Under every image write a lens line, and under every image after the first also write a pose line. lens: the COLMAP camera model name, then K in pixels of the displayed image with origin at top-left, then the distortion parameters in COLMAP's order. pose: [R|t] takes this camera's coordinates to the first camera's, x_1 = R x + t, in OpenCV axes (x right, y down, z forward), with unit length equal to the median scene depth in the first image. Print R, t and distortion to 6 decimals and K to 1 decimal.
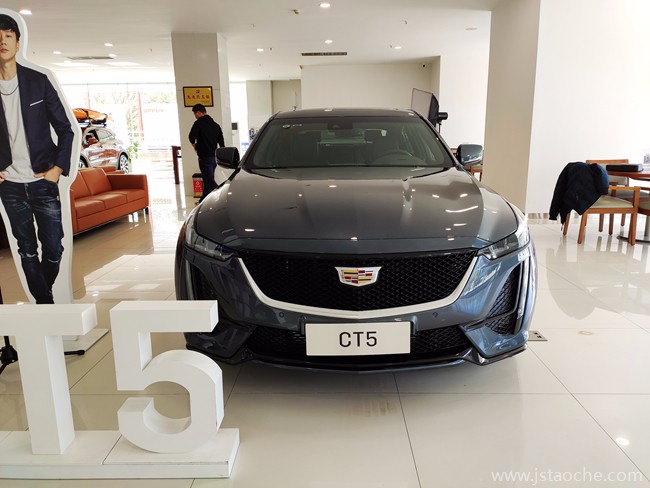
lens RADIAL K [[494.3, 0, 328.7], [0, 494.3, 244.6], [0, 0, 1]] dist [0.054938, -0.066667]
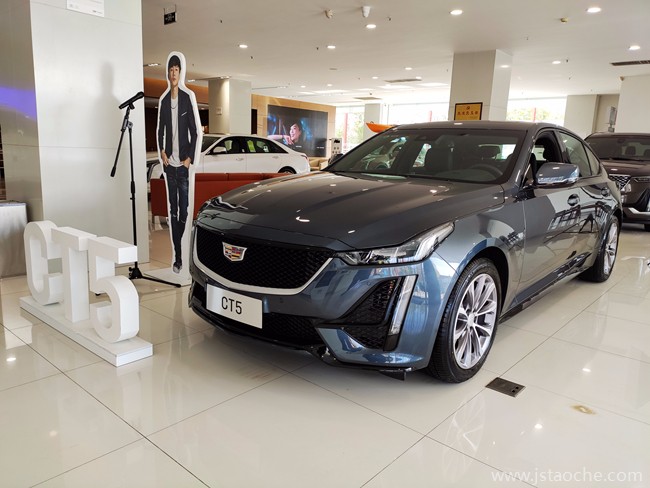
lens RADIAL K [[494.3, 0, 325.3], [0, 494.3, 244.2], [0, 0, 1]] dist [0.054938, -0.066667]
pose [[0.759298, 0.163399, -0.629895, 0.711229], [-0.185267, 0.982185, 0.031457, -0.025641], [0.623813, 0.092813, 0.776043, 0.142406]]
